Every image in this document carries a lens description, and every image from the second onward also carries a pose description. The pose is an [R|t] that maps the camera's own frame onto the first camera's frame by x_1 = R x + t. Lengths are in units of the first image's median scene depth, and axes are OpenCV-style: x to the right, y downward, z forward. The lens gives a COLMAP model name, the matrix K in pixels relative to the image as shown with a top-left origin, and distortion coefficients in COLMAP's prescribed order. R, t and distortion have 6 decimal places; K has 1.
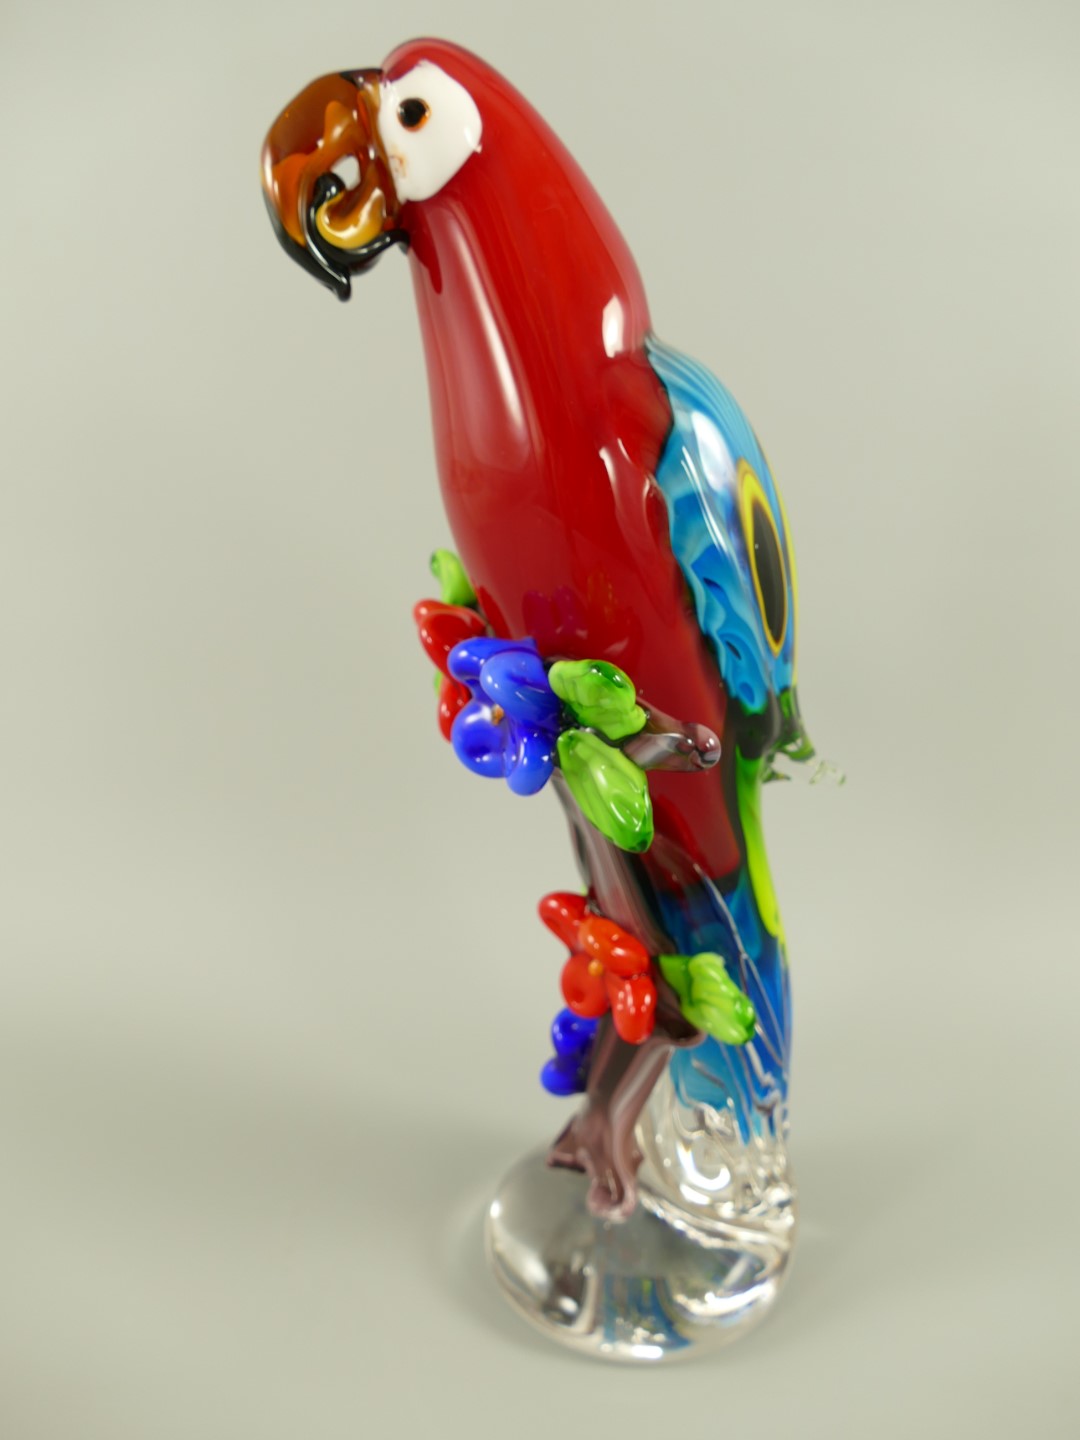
lens RADIAL K [[1135.2, 0, 539.5], [0, 1135.2, 719.9], [0, 0, 1]] dist [0.001798, 0.000618]
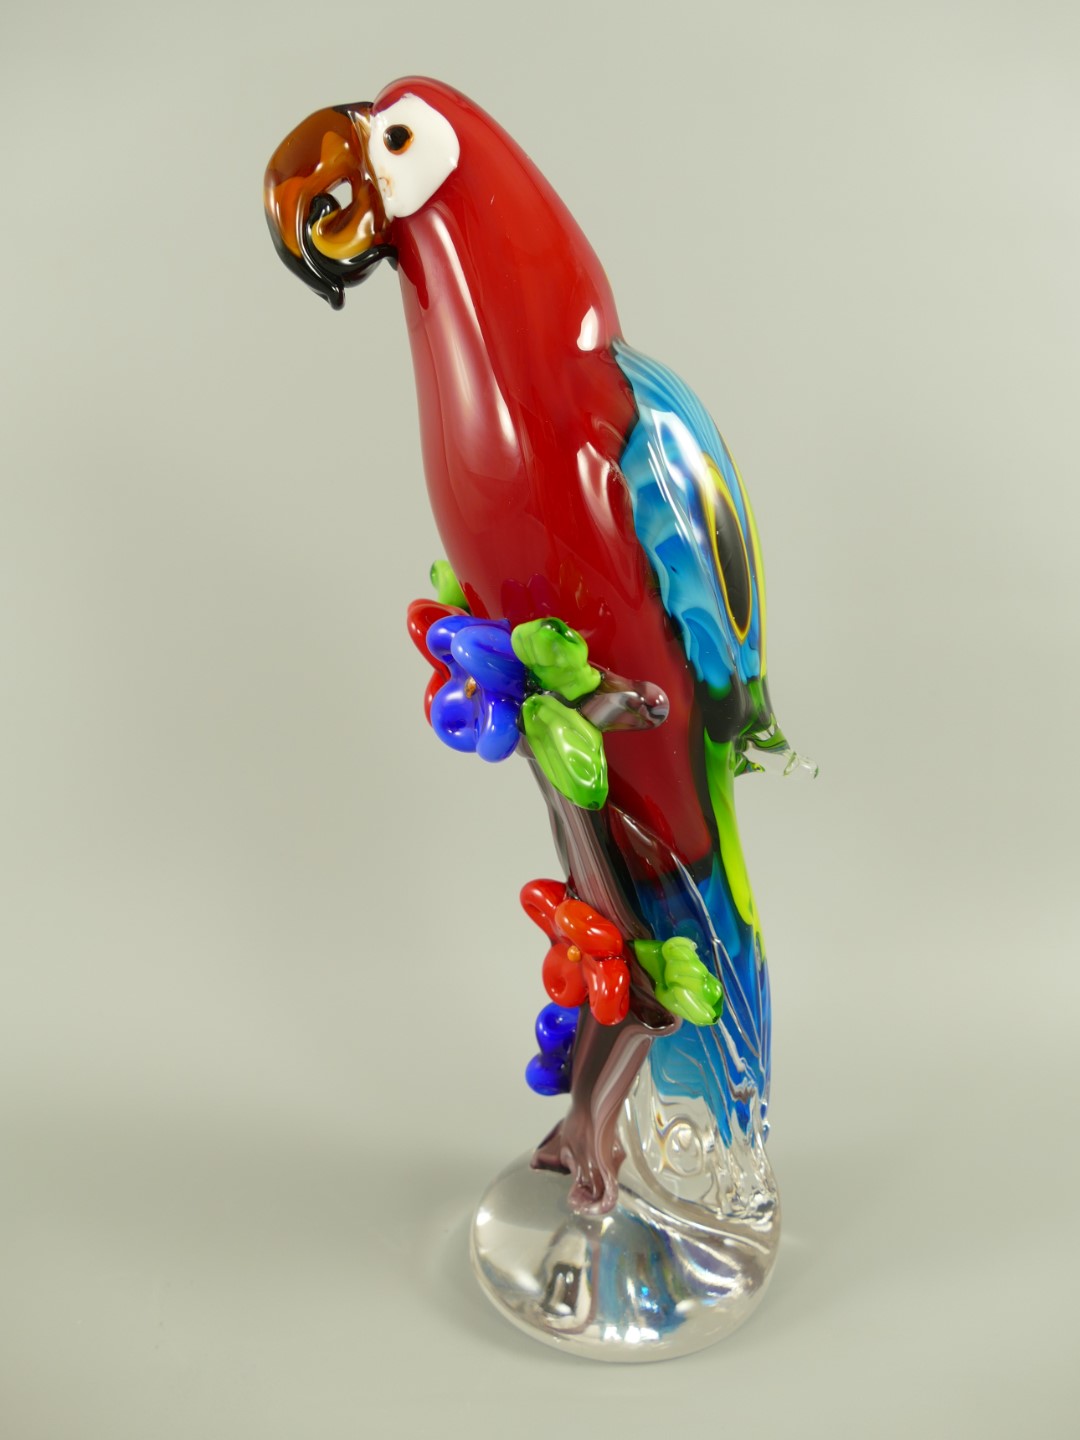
lens RADIAL K [[1135.2, 0, 539.5], [0, 1135.2, 719.9], [0, 0, 1]] dist [0.001798, 0.000618]
pose [[0.998522, 0.011555, -0.053110, 0.083885], [-0.016255, 0.995904, -0.088947, 0.118409], [0.051865, 0.089679, 0.994619, -0.046286]]
